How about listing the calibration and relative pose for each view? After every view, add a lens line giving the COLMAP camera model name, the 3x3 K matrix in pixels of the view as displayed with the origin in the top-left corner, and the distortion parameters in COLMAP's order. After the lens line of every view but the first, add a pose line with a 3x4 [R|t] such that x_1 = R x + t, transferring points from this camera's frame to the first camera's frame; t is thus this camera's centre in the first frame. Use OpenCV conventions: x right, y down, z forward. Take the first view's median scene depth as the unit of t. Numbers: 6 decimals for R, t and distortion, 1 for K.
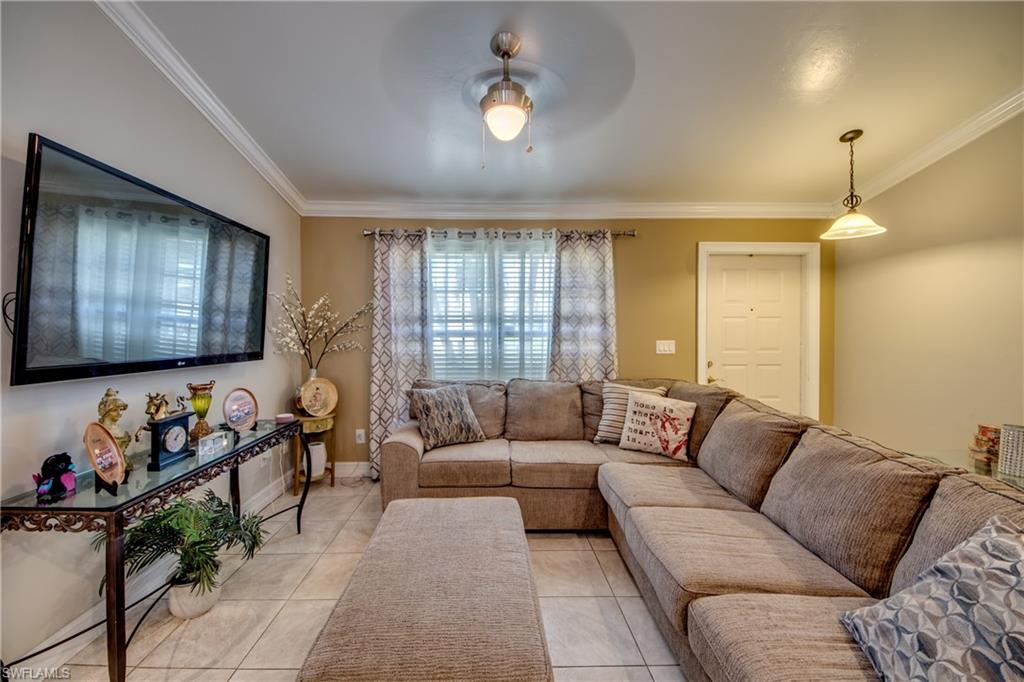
lens RADIAL K [[386.4, 0, 501.1], [0, 386.4, 330.2], [0, 0, 1]] dist [0.032948, -0.021154]
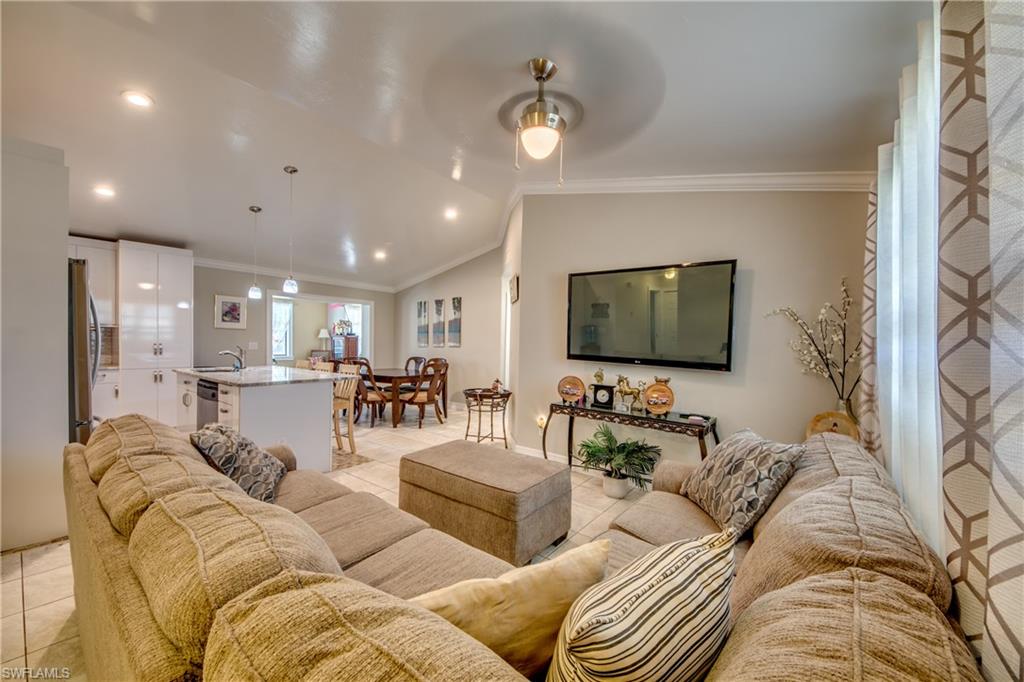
lens RADIAL K [[380.8, 0, 509.6], [0, 380.8, 351.7], [0, 0, 1]] dist [0.031620, -0.029157]
pose [[-0.630021, 0.005016, -0.776562, 0.503292], [-0.029925, 0.999080, 0.030732, 0.002556], [0.776001, 0.042601, -0.629291, 0.942802]]
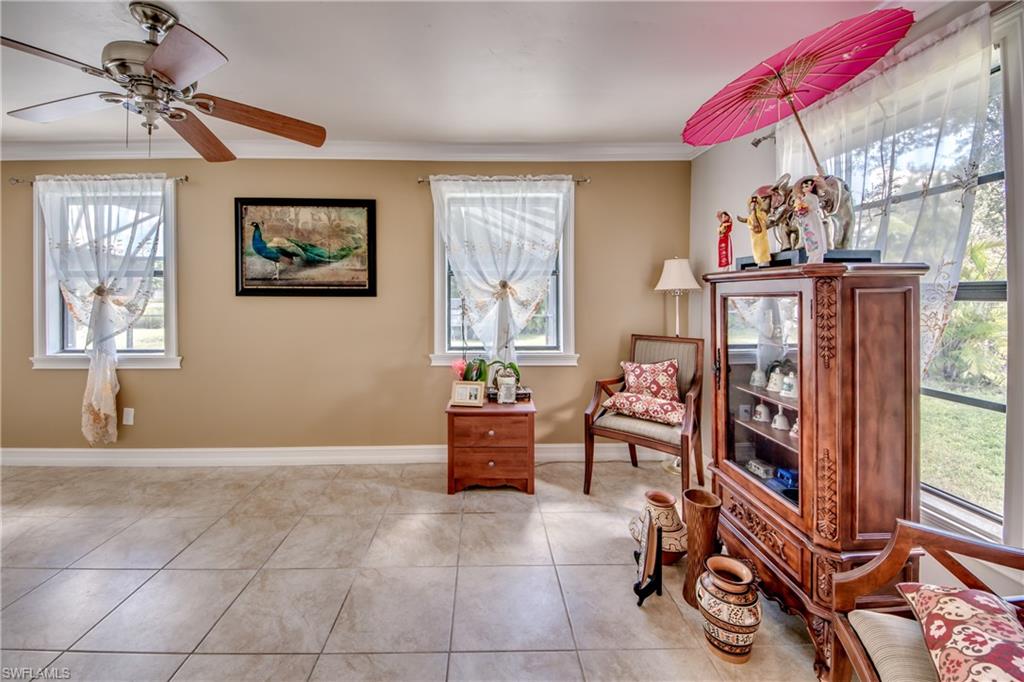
lens RADIAL K [[405.8, 0, 487.2], [0, 405.8, 298.1], [0, 0, 1]] dist [0.014838, -0.000400]
pose [[-0.999975, -0.000470, 0.007113, -0.529508], [-0.000342, 0.999837, 0.018030, 0.031784], [-0.007120, 0.018027, -0.999812, -1.242469]]
